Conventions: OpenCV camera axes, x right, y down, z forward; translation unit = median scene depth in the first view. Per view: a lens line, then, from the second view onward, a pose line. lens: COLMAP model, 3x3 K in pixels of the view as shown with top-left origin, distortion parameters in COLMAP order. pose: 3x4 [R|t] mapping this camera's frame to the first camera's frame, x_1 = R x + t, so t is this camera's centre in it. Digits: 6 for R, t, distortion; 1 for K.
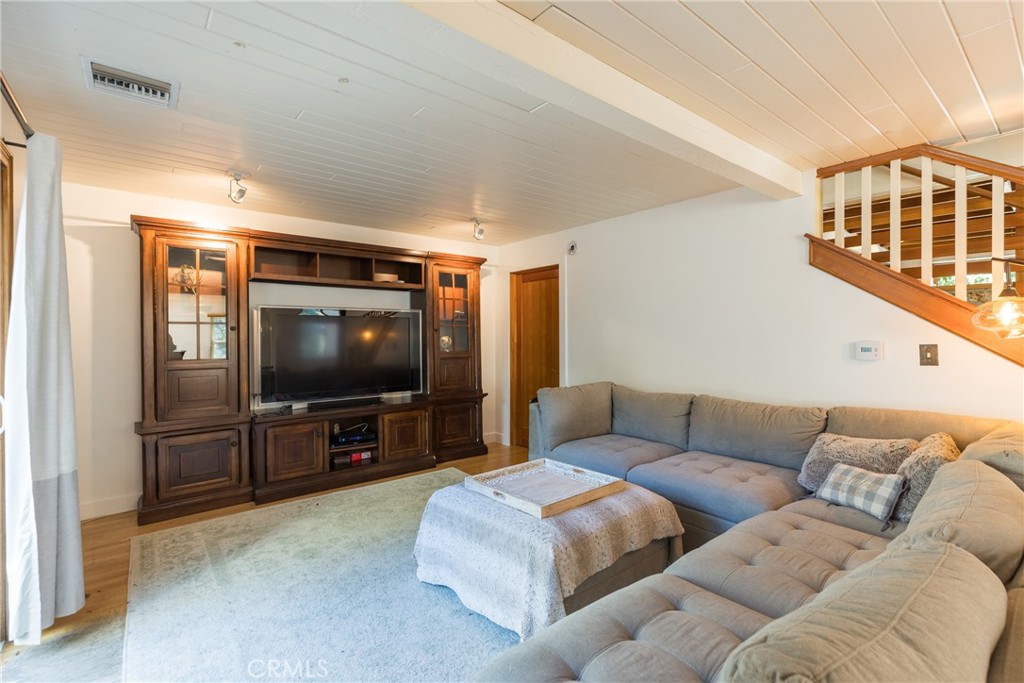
lens RADIAL K [[452.9, 0, 511.9], [0, 452.9, 341.9], [0, 0, 1]] dist [-0.004078, 0.000360]
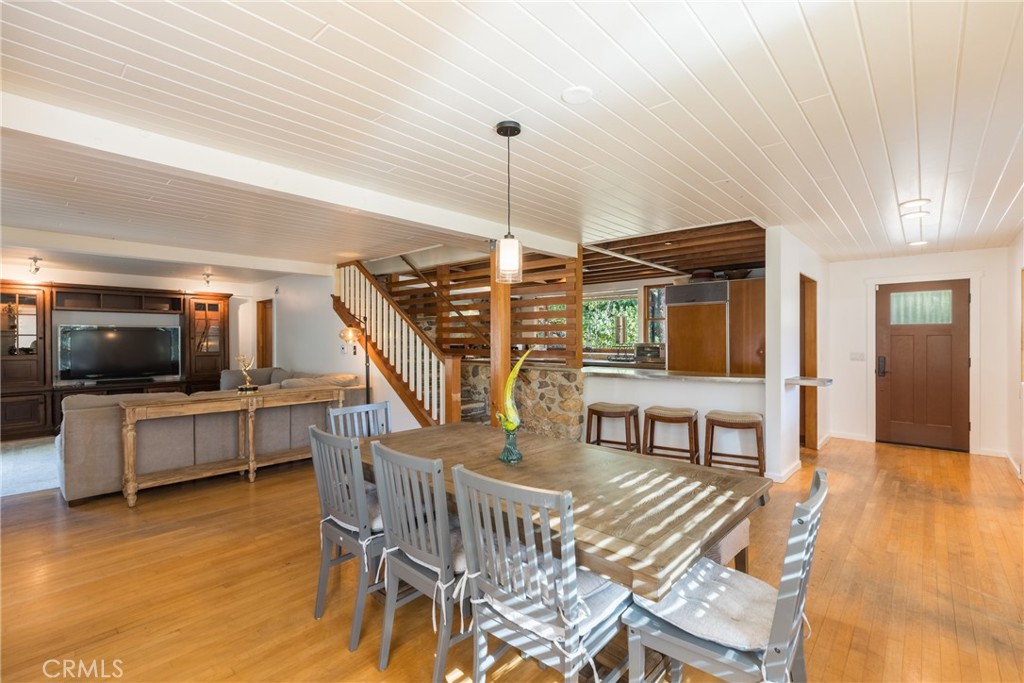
lens RADIAL K [[452.9, 0, 515.9], [0, 452.9, 343.9], [0, 0, 1]] dist [-0.004078, 0.000360]
pose [[0.990718, -0.004610, 0.135857, 0.822584], [0.004252, 0.999987, 0.002928, -0.004386], [-0.135869, -0.002323, 0.990724, -0.839191]]
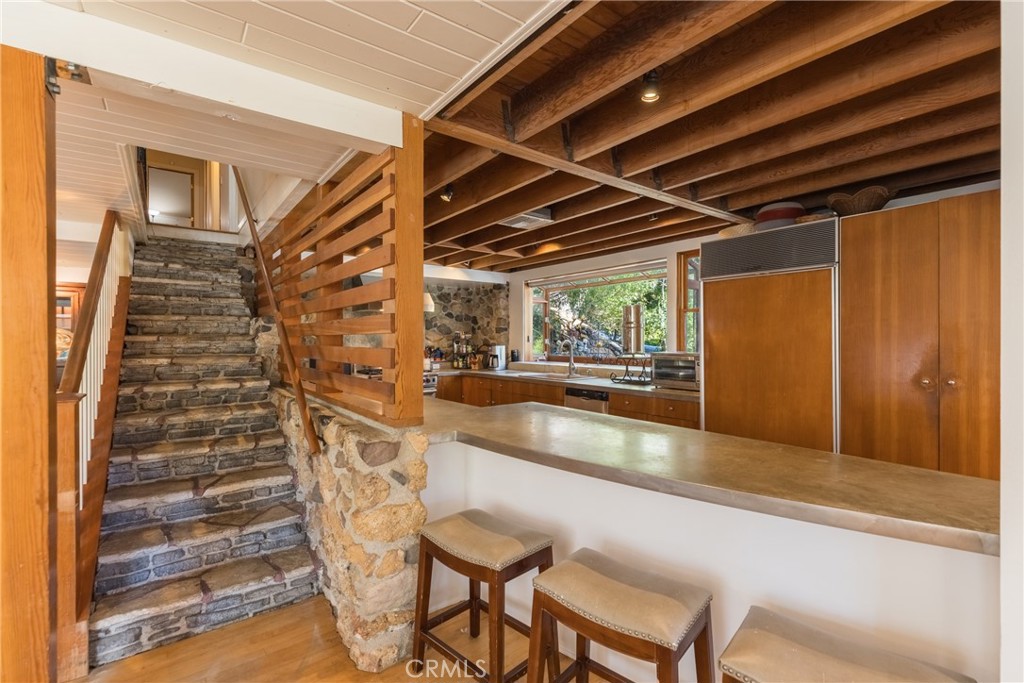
lens RADIAL K [[452.9, 0, 508.1], [0, 452.9, 338.3], [0, 0, 1]] dist [-0.004078, 0.000360]
pose [[0.997910, -0.002409, -0.064569, 1.282441], [0.001620, 0.999923, -0.012272, -0.021828], [0.064594, 0.012142, 0.997838, -0.144891]]
